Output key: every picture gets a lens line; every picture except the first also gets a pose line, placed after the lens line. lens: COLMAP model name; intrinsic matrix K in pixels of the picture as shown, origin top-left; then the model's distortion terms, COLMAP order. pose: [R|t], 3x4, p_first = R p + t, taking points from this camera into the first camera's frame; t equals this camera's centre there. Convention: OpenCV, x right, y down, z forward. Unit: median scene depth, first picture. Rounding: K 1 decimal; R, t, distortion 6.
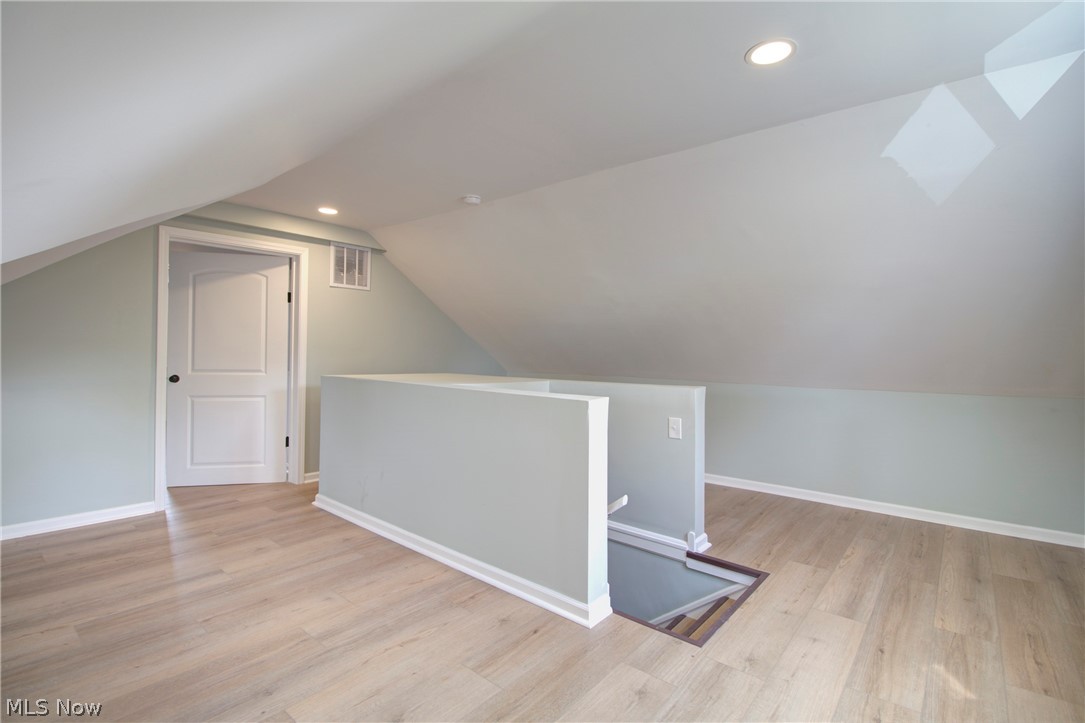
lens RADIAL K [[508.8, 0, 542.5], [0, 508.8, 350.3], [0, 0, 1]] dist [-0.000509, -0.013856]
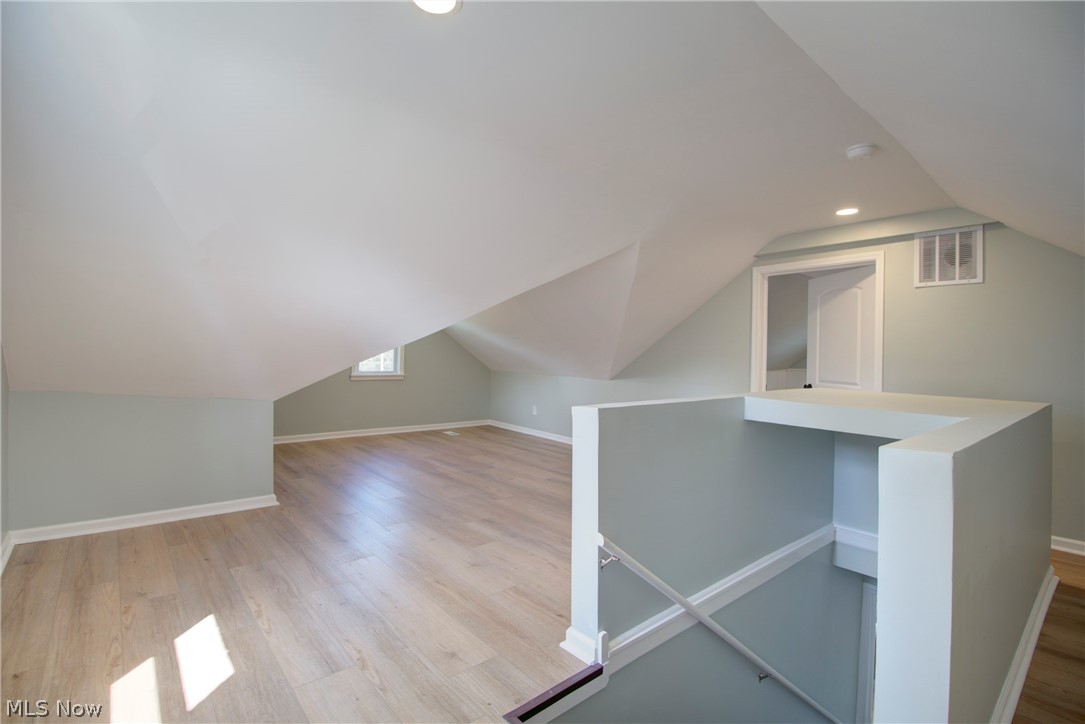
lens RADIAL K [[508.8, 0, 542.5], [0, 508.8, 350.8], [0, 0, 1]] dist [-0.000509, -0.013856]
pose [[-0.172255, -0.027504, -0.984668, 0.526027], [-0.022321, 0.999462, -0.024013, 0.012169], [0.984800, 0.017843, -0.172776, 0.565934]]
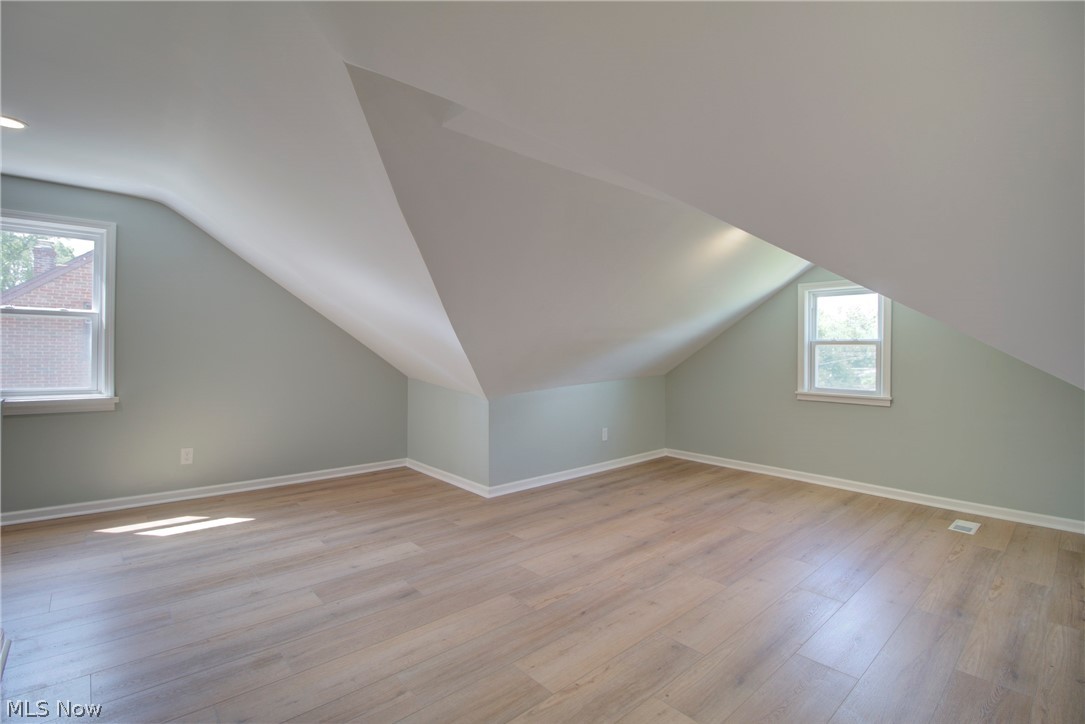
lens RADIAL K [[508.8, 0, 542.5], [0, 508.8, 350.8], [0, 0, 1]] dist [-0.000509, -0.013856]
pose [[-0.987355, -0.033840, 0.154870, -0.502187], [-0.033841, 0.999424, 0.002625, -0.011271], [-0.154869, -0.002649, -0.987931, 0.884068]]
